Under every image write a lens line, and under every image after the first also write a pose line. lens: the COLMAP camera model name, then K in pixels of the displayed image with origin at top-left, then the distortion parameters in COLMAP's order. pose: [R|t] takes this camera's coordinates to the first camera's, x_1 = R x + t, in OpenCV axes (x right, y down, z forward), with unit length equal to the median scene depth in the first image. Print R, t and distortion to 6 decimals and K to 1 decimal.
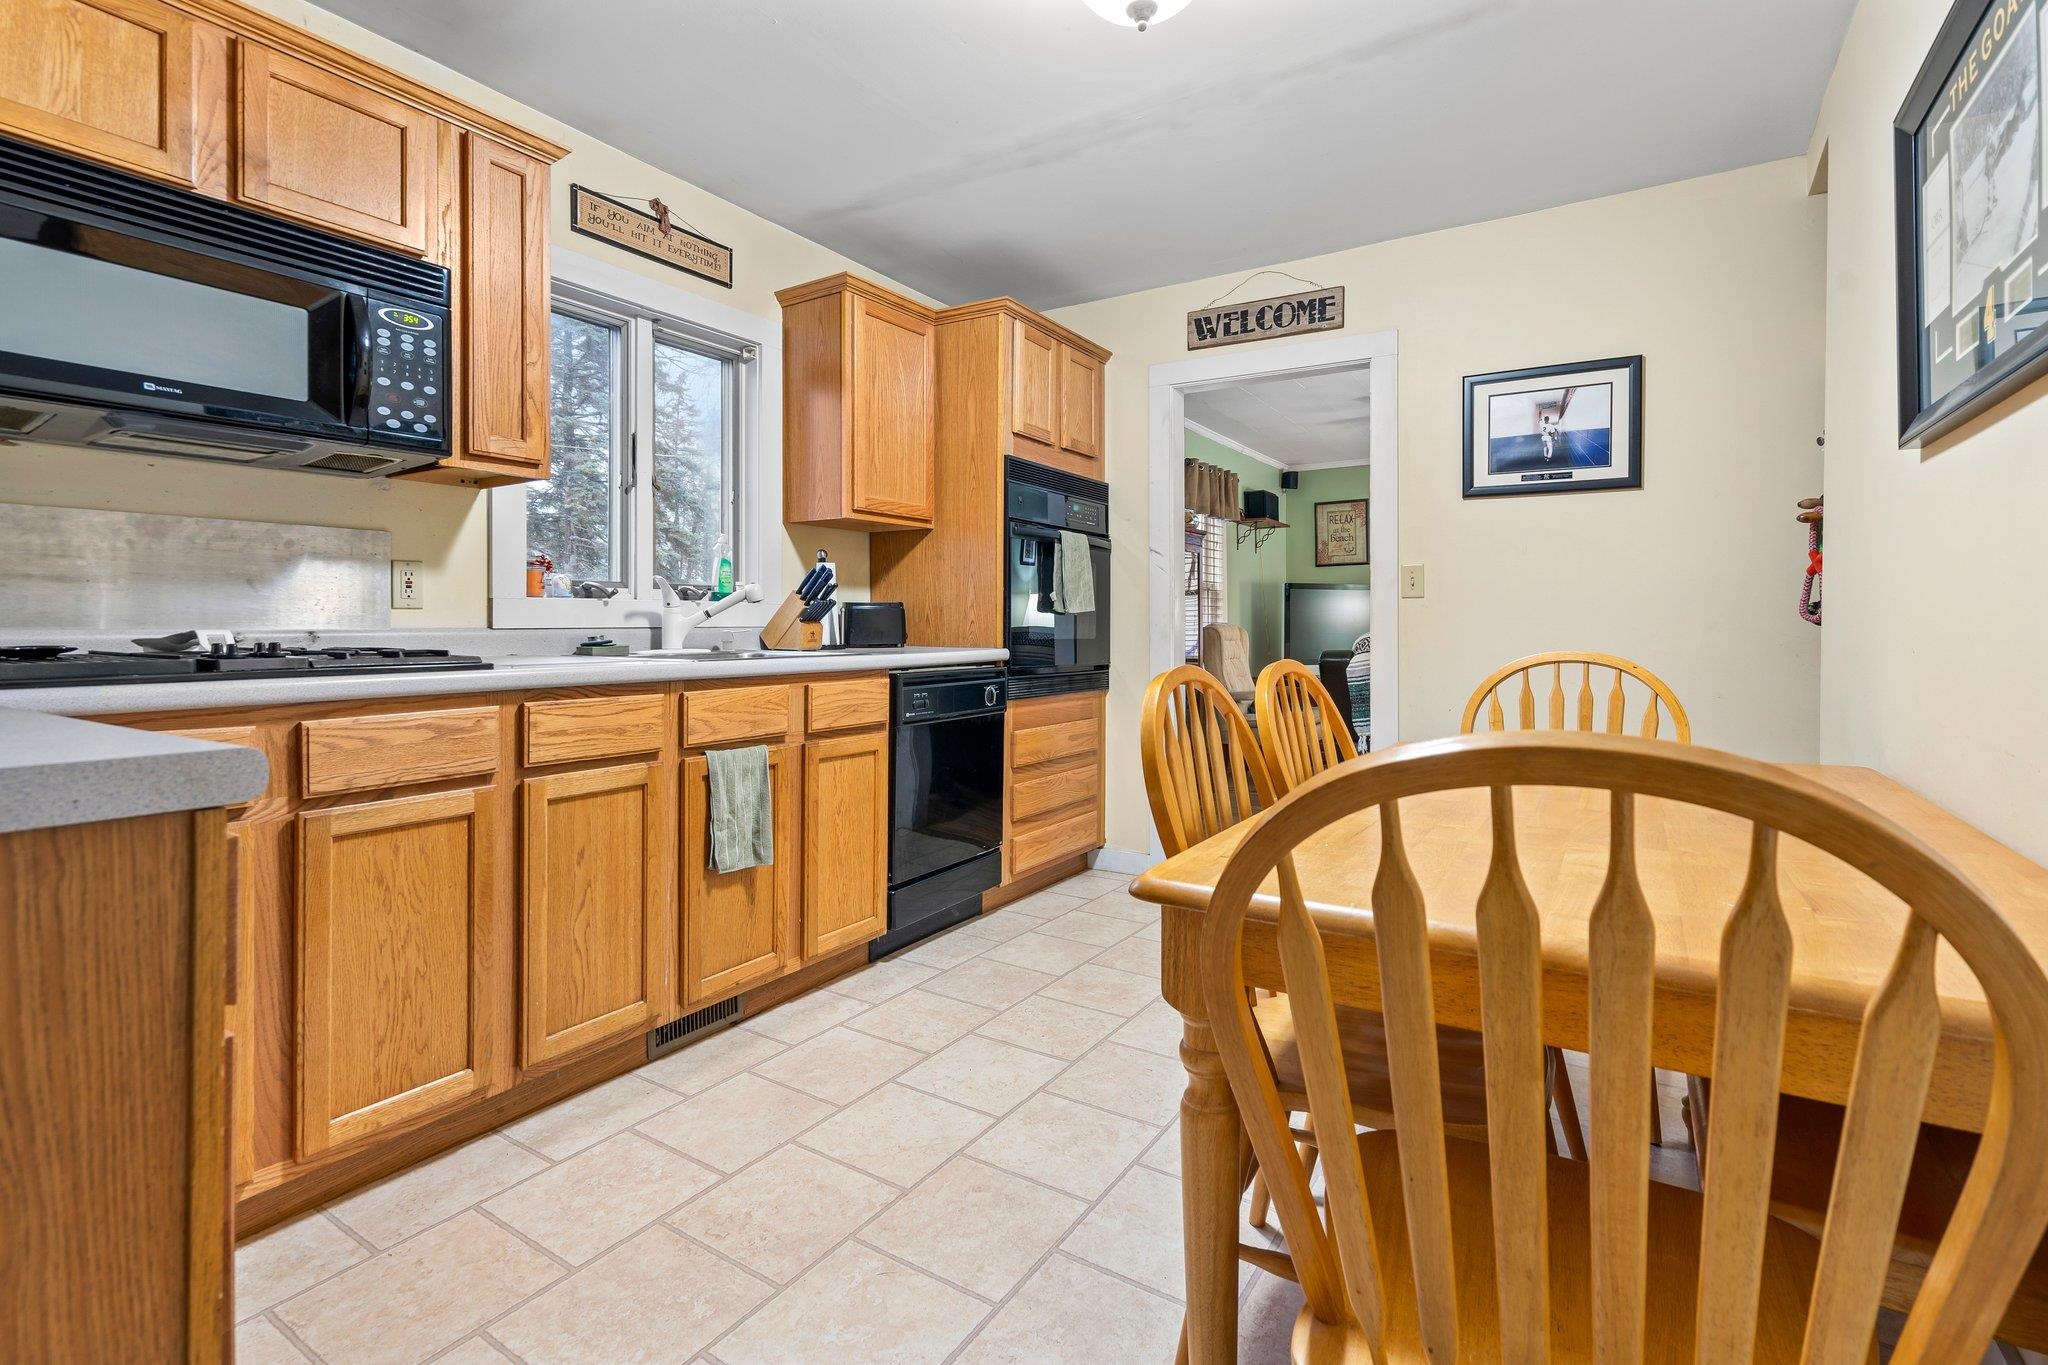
lens RADIAL K [[948.5, 0, 1016.2], [0, 948.5, 622.5], [0, 0, 1]] dist [0.001896, -0.000582]
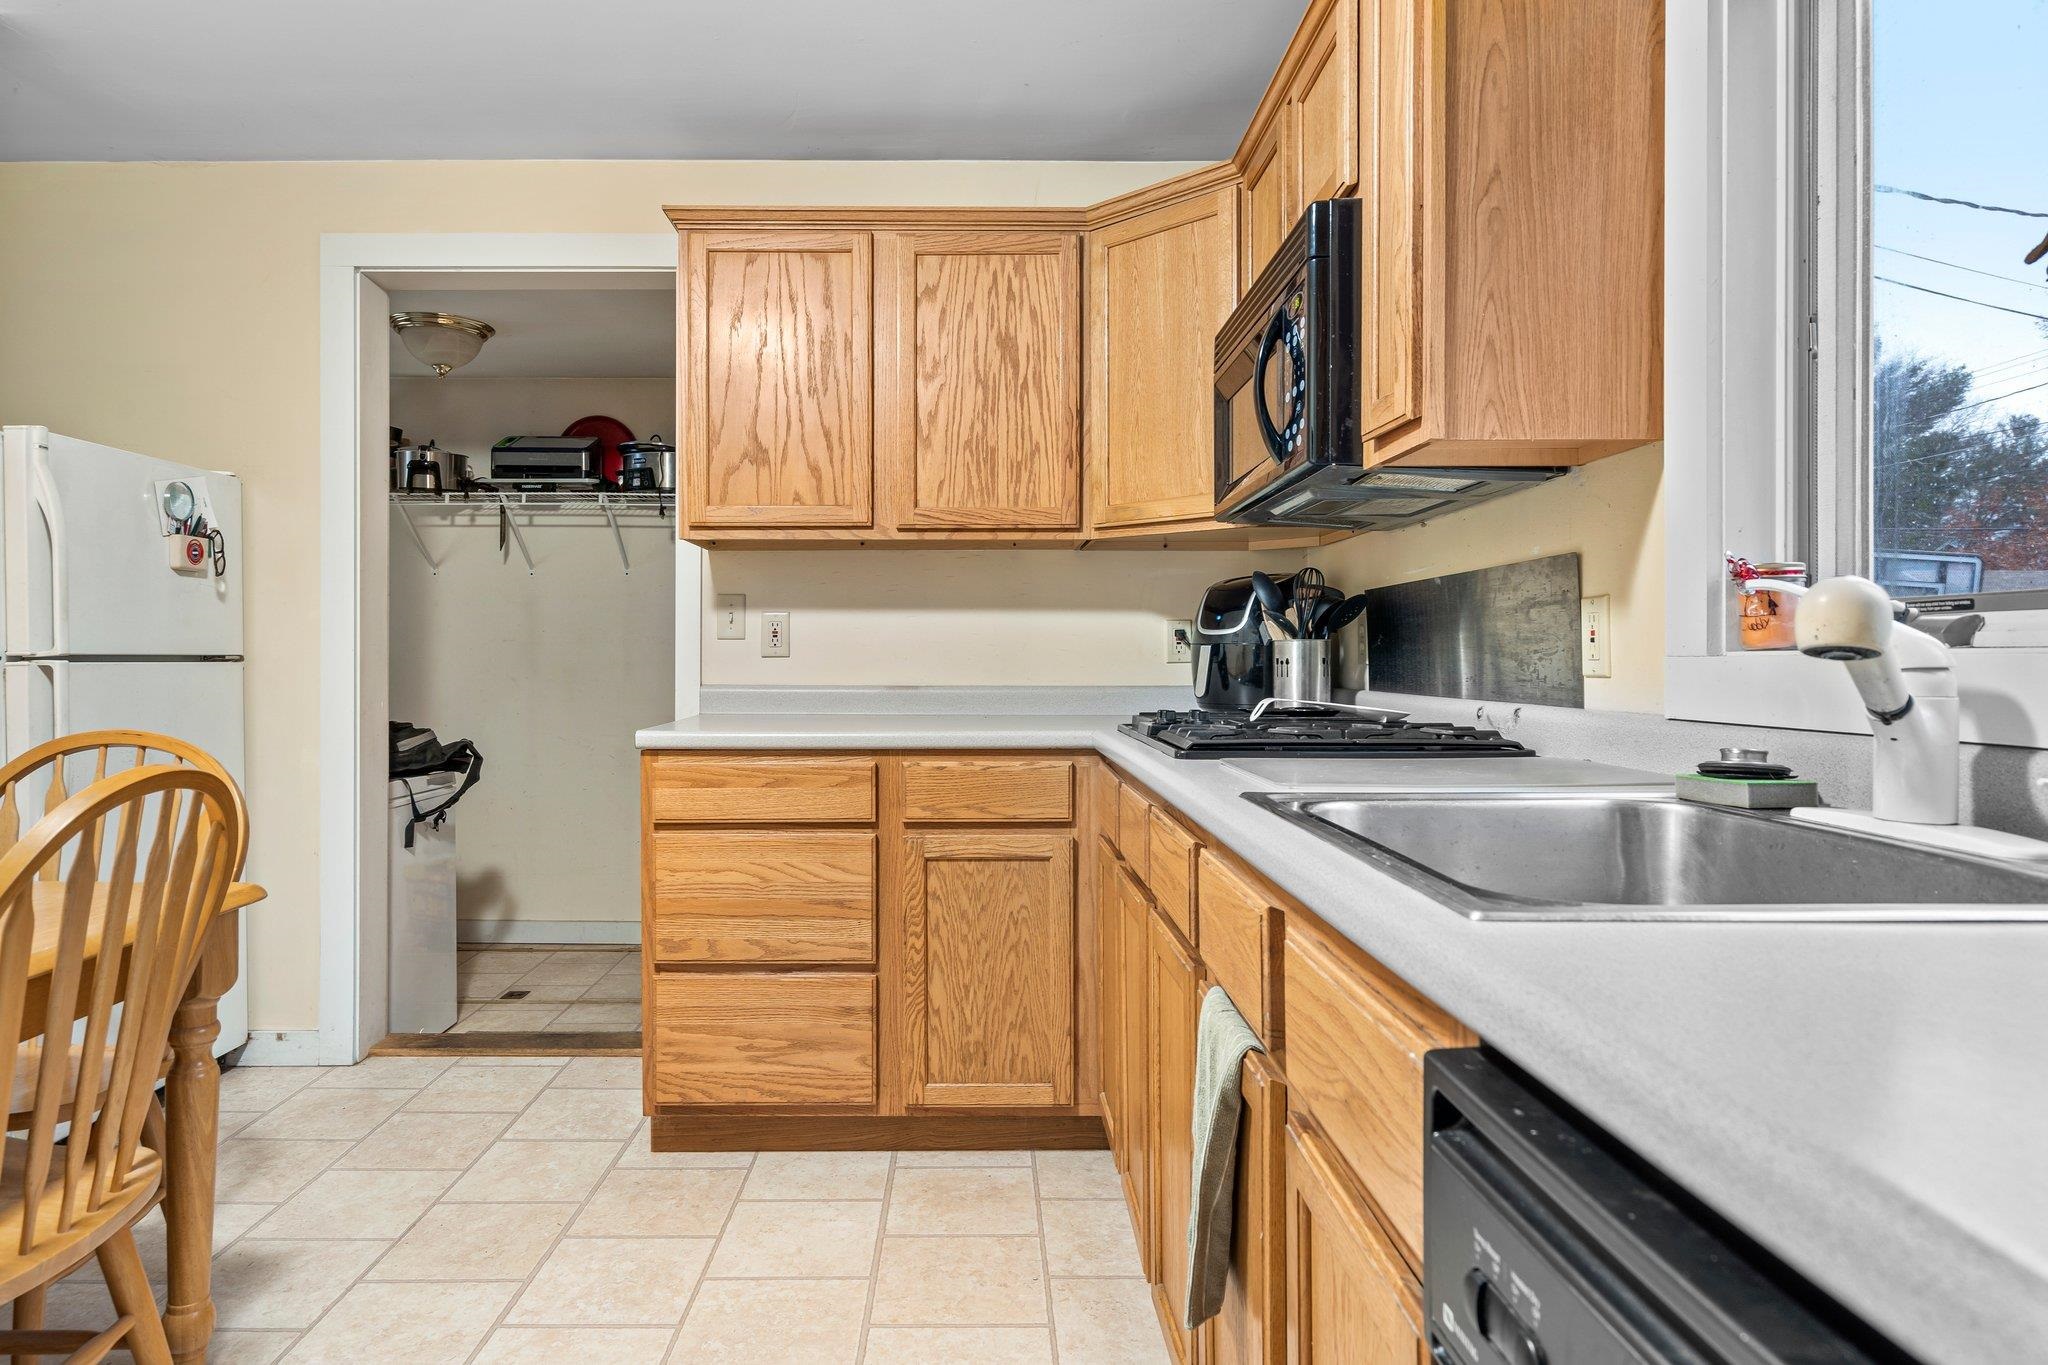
lens RADIAL K [[1218.1, 0, 966.0], [0, 1218.1, 660.9], [0, 0, 1]] dist [0.014571, -0.000972]
pose [[-0.844094, 0.003798, -0.536181, 0.100036], [0.003683, 0.999992, 0.001285, -0.025252], [0.536182, -0.000890, -0.844102, 1.440263]]
